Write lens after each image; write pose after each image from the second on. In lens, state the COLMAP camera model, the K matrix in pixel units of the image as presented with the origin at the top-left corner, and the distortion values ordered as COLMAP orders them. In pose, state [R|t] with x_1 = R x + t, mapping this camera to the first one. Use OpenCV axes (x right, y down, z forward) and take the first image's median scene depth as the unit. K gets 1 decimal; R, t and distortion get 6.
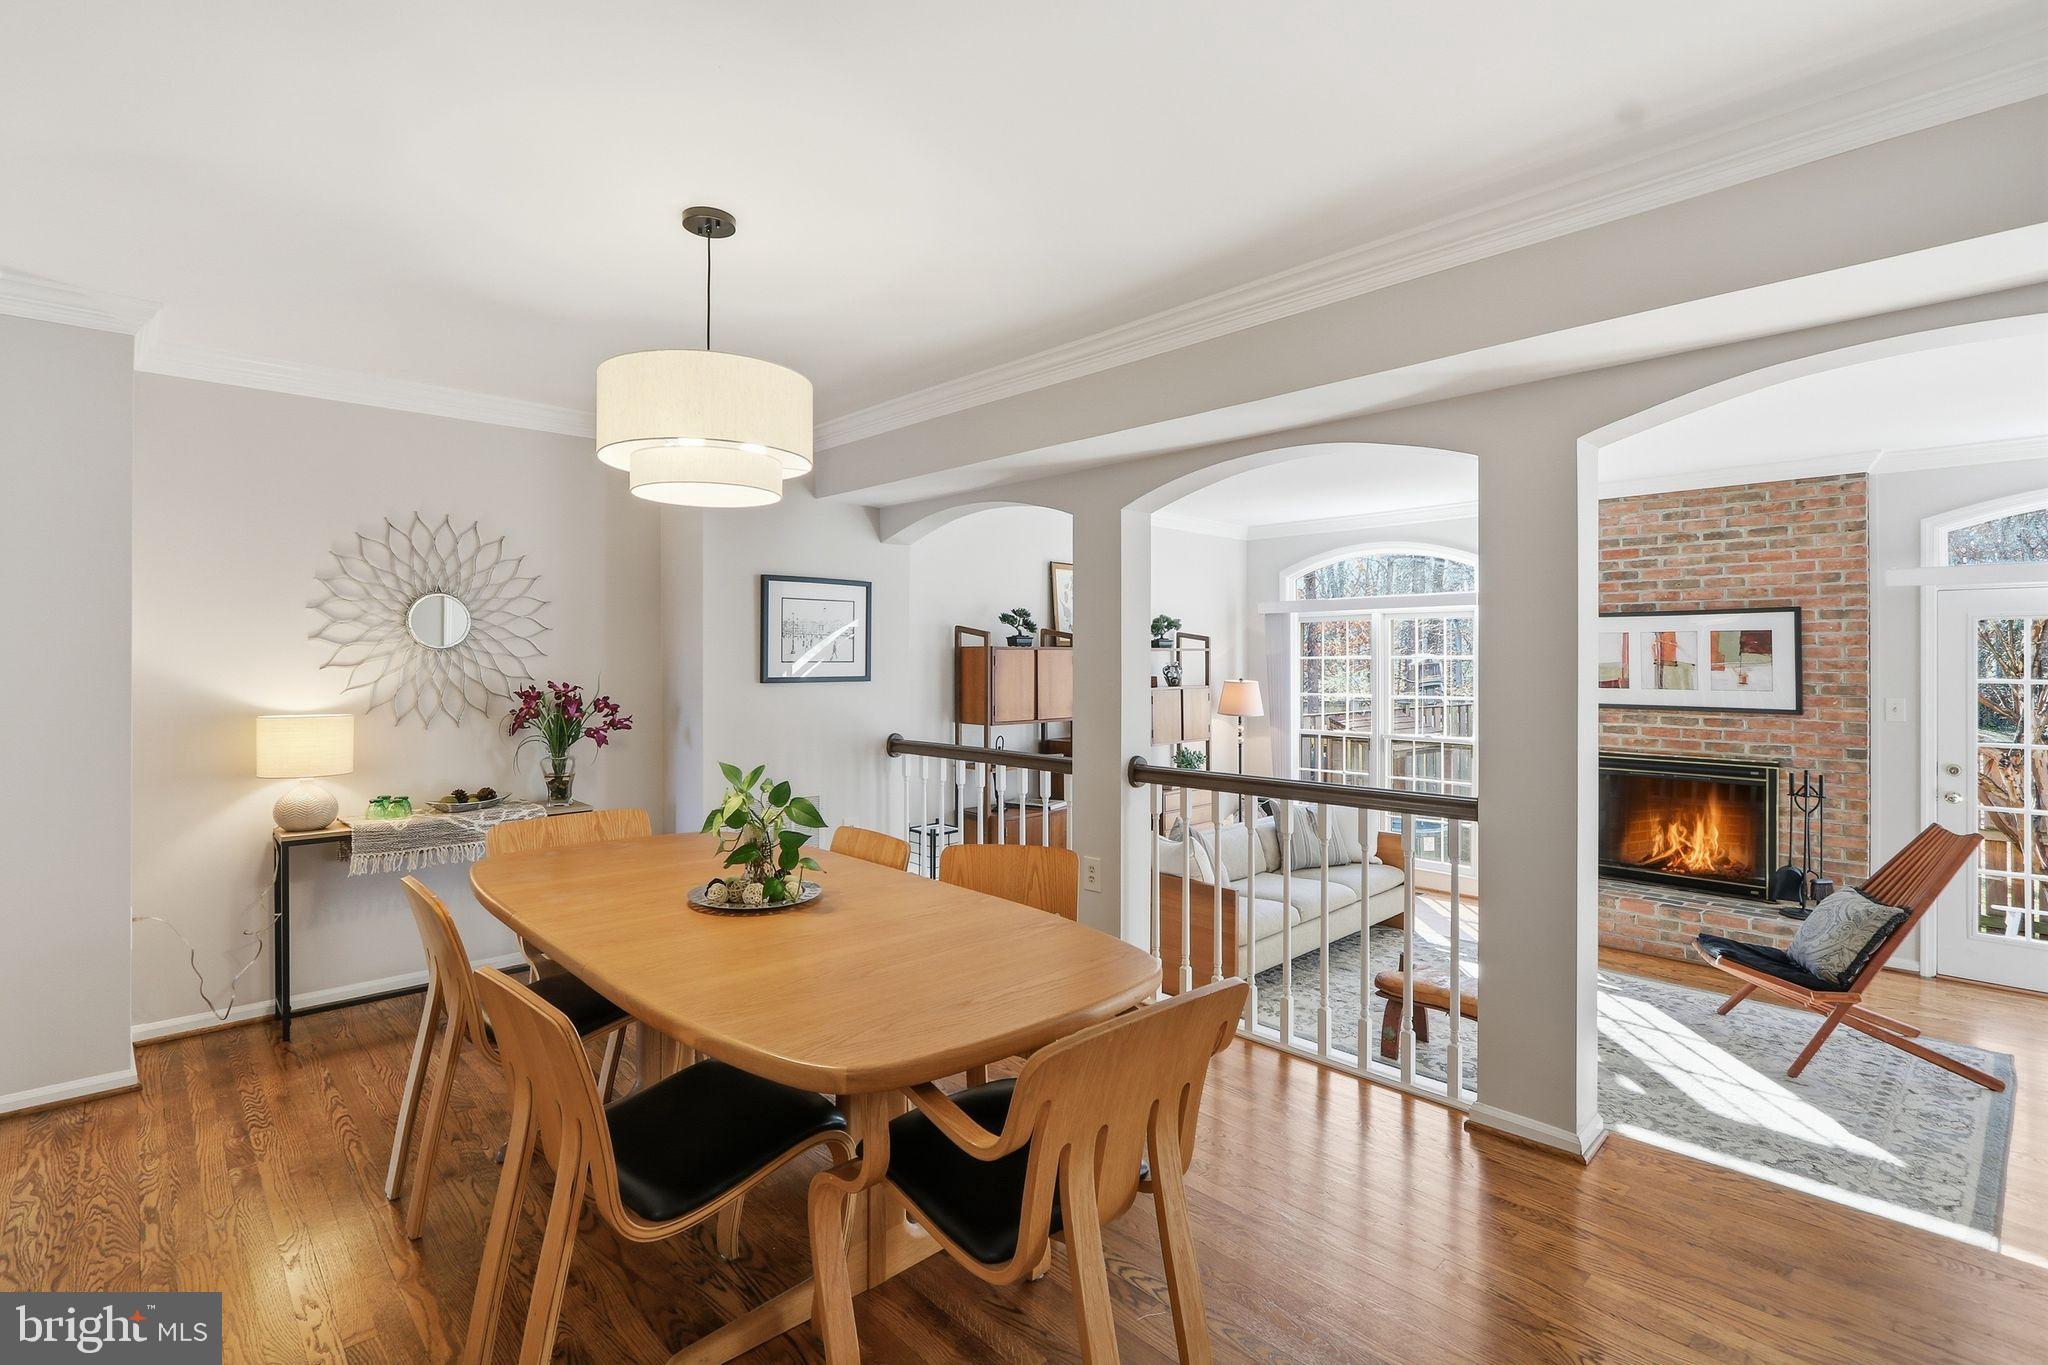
lens RADIAL K [[961.5, 0, 1007.1], [0, 961.5, 650.8], [0, 0, 1]] dist [-0.020860, -0.001148]
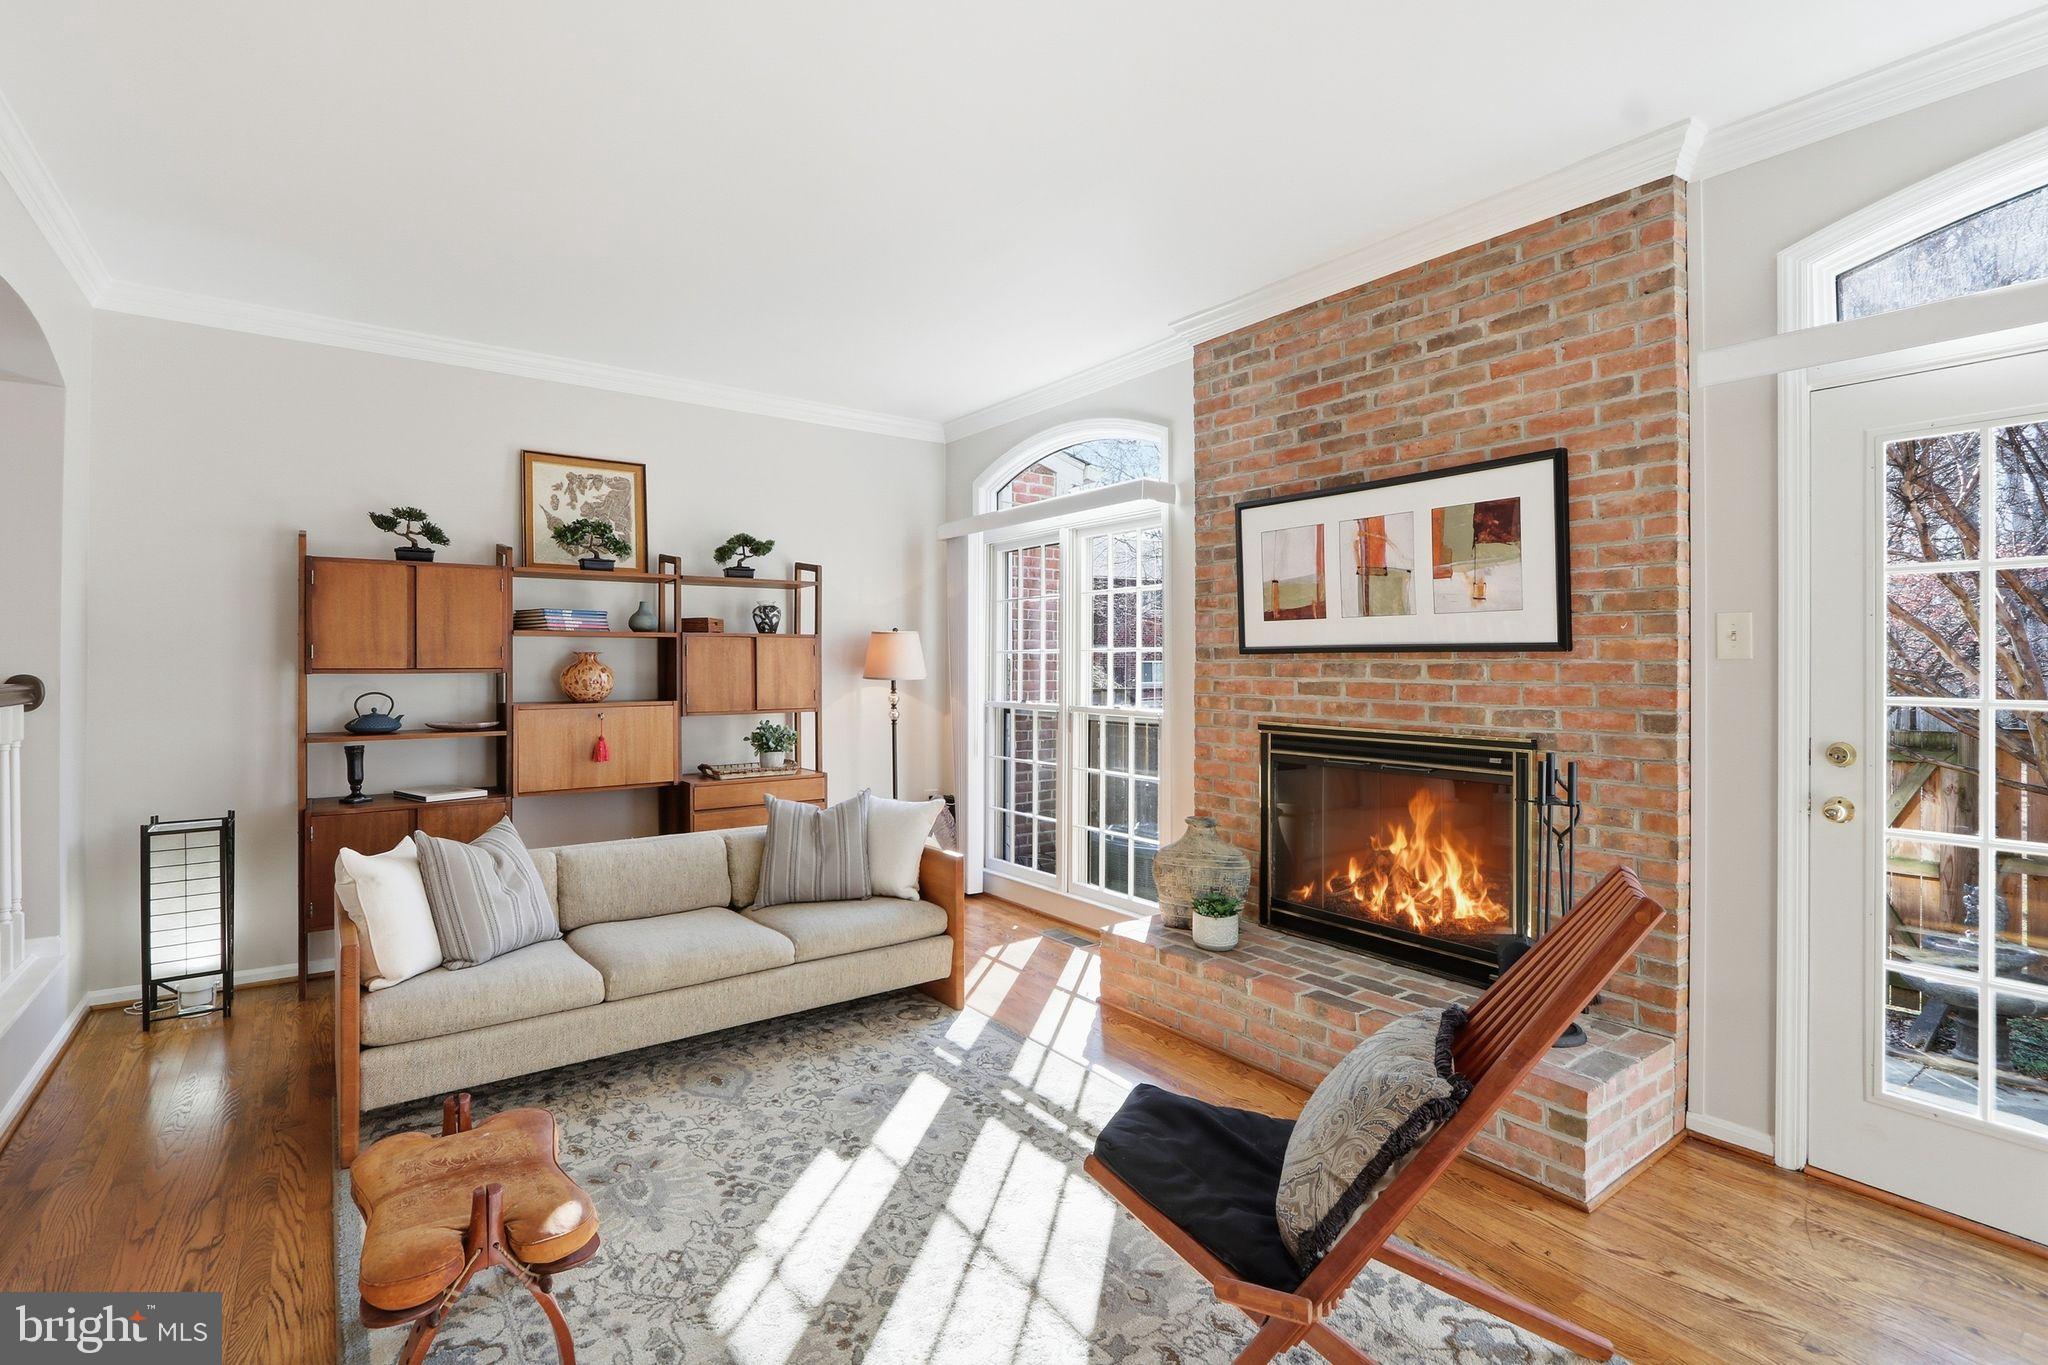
lens RADIAL K [[961.5, 0, 1021.0], [0, 961.5, 662.0], [0, 0, 1]] dist [-0.020860, -0.001148]
pose [[0.992950, 0.000434, -0.118530, 0.579408], [0.000233, 0.999984, 0.005613, 0.068655], [0.118531, -0.005601, 0.992935, 0.416253]]
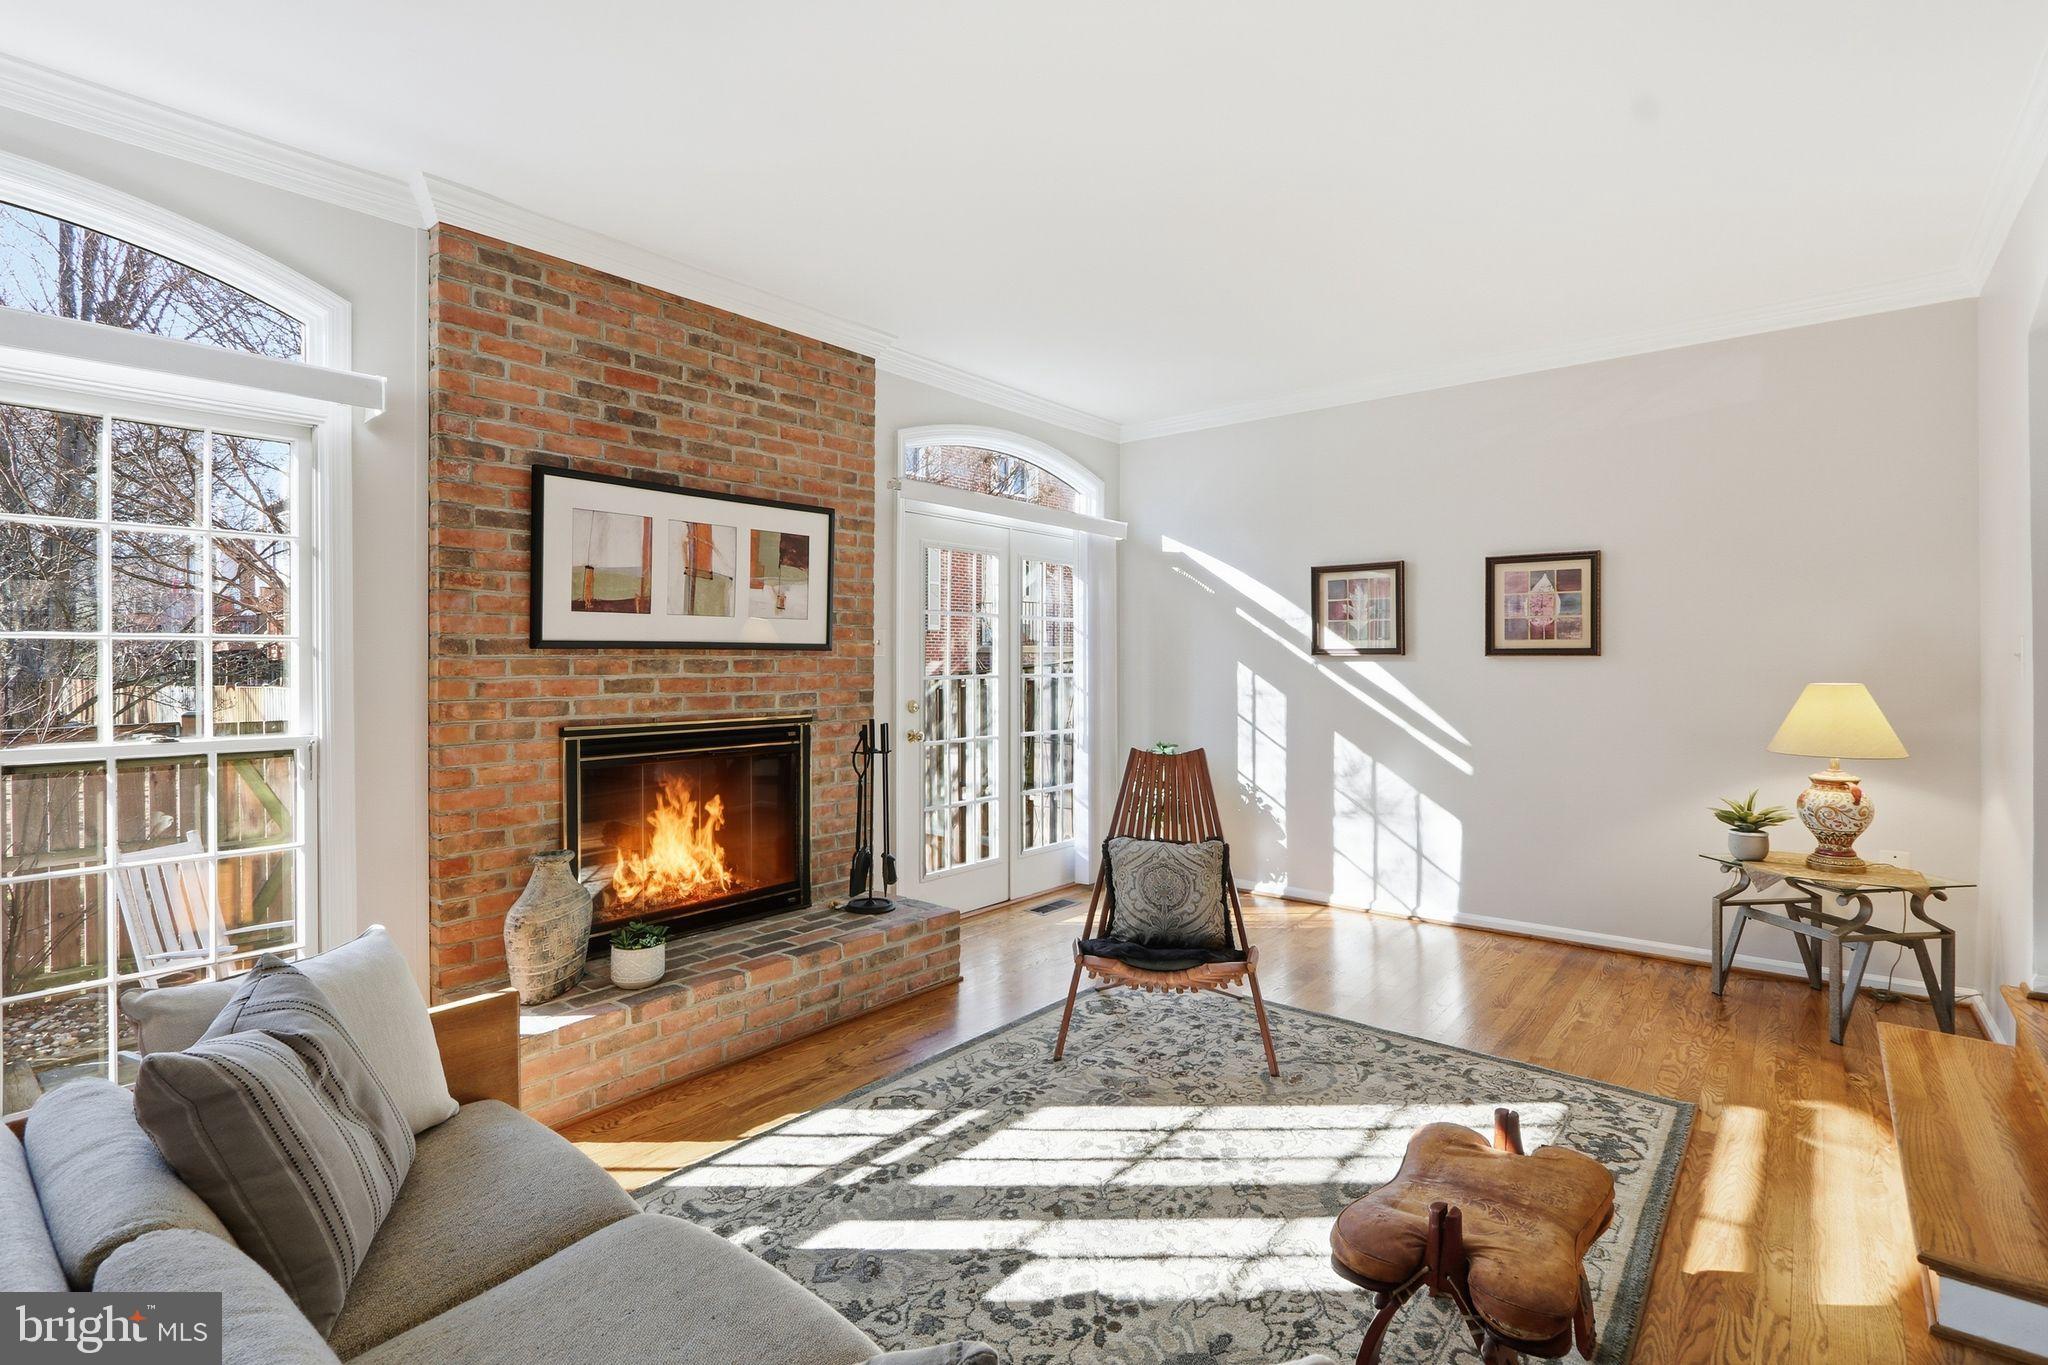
lens RADIAL K [[961.5, 0, 1008.4], [0, 961.5, 664.8], [0, 0, 1]] dist [-0.020860, -0.001148]
pose [[-0.127566, -0.005392, 0.991815, 0.046492], [-0.004635, 0.999978, 0.004840, 0.072571], [-0.991819, -0.003979, -0.127588, 0.927721]]
